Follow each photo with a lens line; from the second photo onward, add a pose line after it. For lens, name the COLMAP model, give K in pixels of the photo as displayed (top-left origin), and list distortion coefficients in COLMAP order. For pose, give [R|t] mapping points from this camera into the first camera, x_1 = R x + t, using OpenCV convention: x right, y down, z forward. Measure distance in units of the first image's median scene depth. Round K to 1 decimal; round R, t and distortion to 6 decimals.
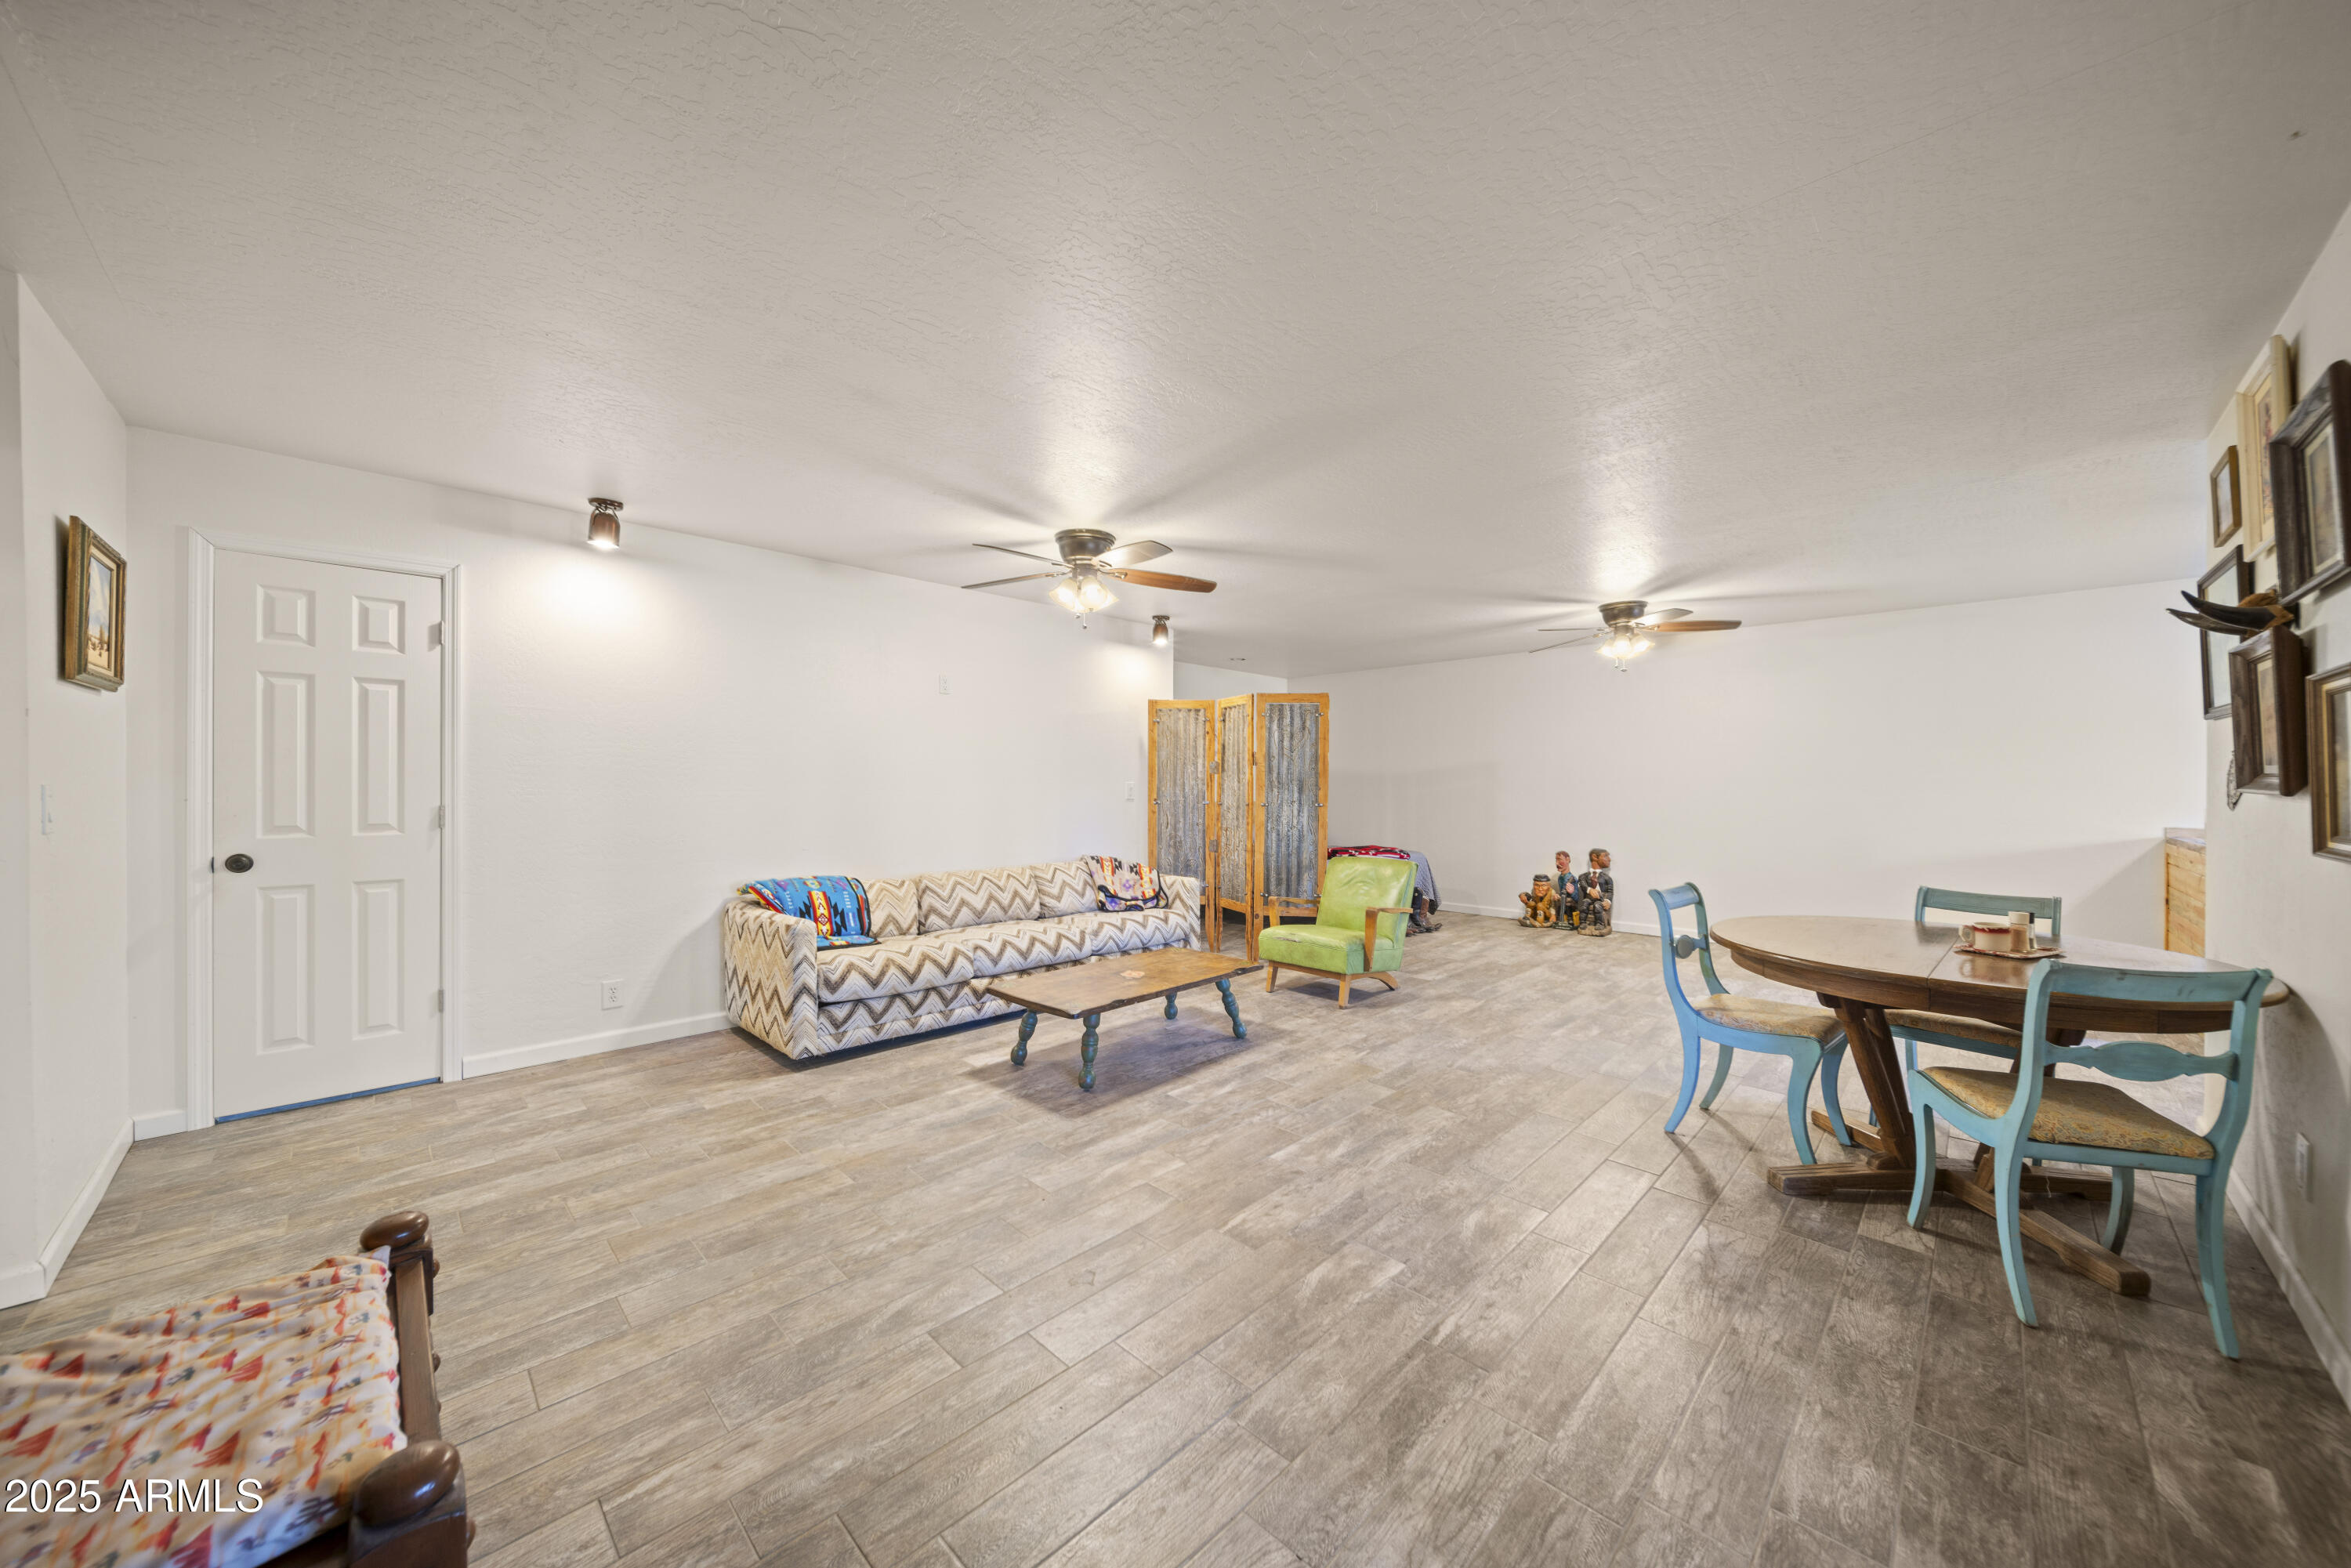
lens RADIAL K [[842.4, 0, 1170.7], [0, 842.4, 786.2], [0, 0, 1]] dist [0.000019, -0.000078]
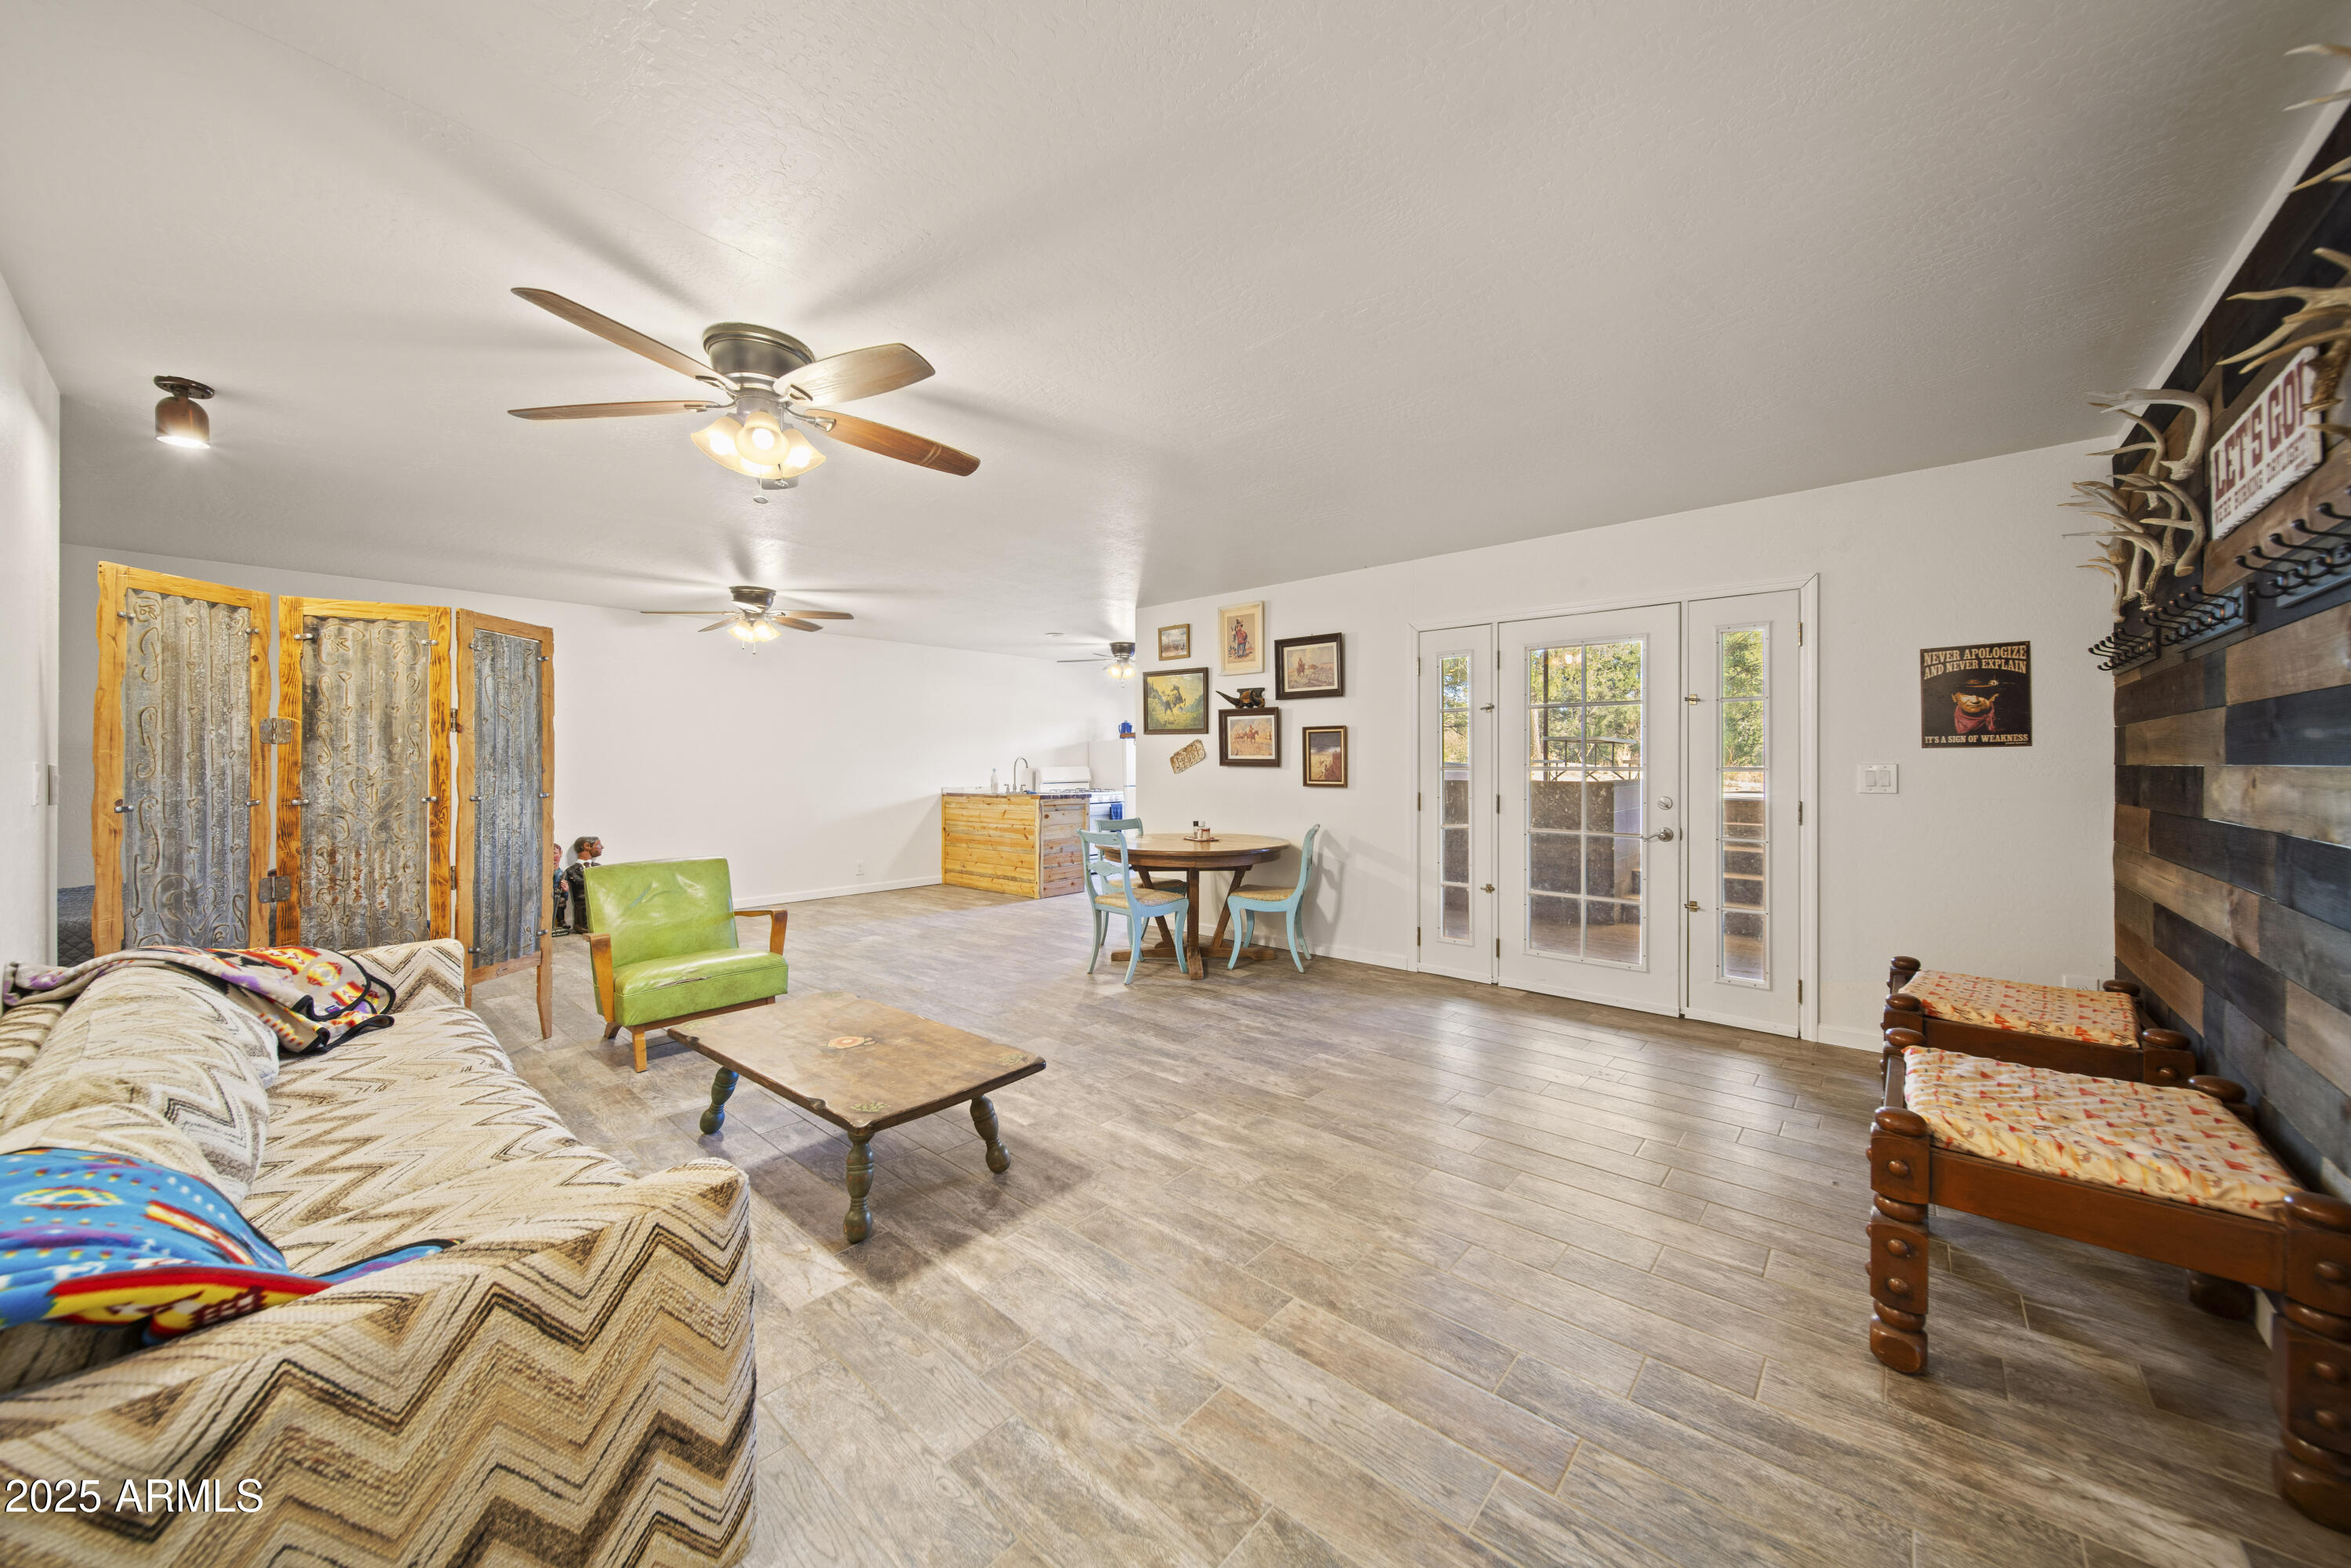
lens RADIAL K [[842.4, 0, 1190.5], [0, 842.4, 763.5], [0, 0, 1]] dist [0.000019, -0.000078]
pose [[-0.097068, -0.000228, 0.995278, -0.904750], [0.003834, 0.999992, 0.000603, -0.001801], [-0.995270, 0.003875, -0.097066, 0.950481]]
